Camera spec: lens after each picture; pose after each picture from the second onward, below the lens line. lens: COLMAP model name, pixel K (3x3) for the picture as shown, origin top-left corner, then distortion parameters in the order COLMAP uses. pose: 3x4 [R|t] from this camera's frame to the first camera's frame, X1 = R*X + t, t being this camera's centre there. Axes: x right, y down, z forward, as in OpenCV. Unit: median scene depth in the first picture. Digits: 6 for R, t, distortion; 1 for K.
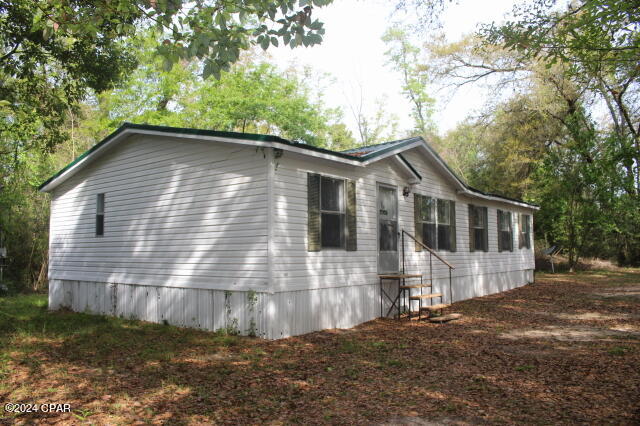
lens RADIAL K [[529.5, 0, 320.0], [0, 529.5, 213.0], [0, 0, 1]] dist [-0.092476, 0.010854]
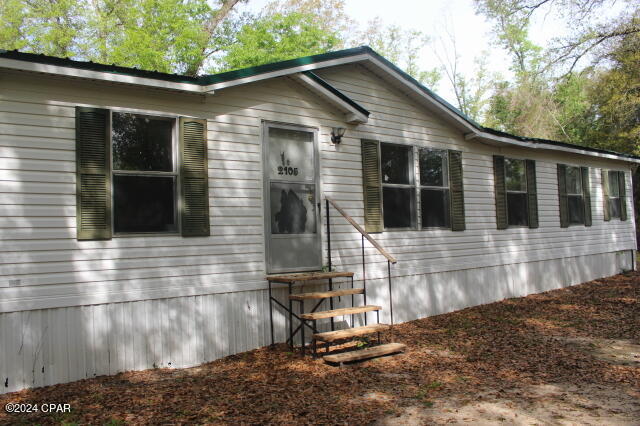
lens RADIAL K [[529.5, 0, 320.0], [0, 529.5, 213.0], [0, 0, 1]] dist [-0.092476, 0.010854]
pose [[0.967389, -0.041360, -0.249897, 0.300044], [0.050311, 0.998297, 0.029537, 0.030189], [0.248250, -0.041147, 0.967822, 0.407384]]
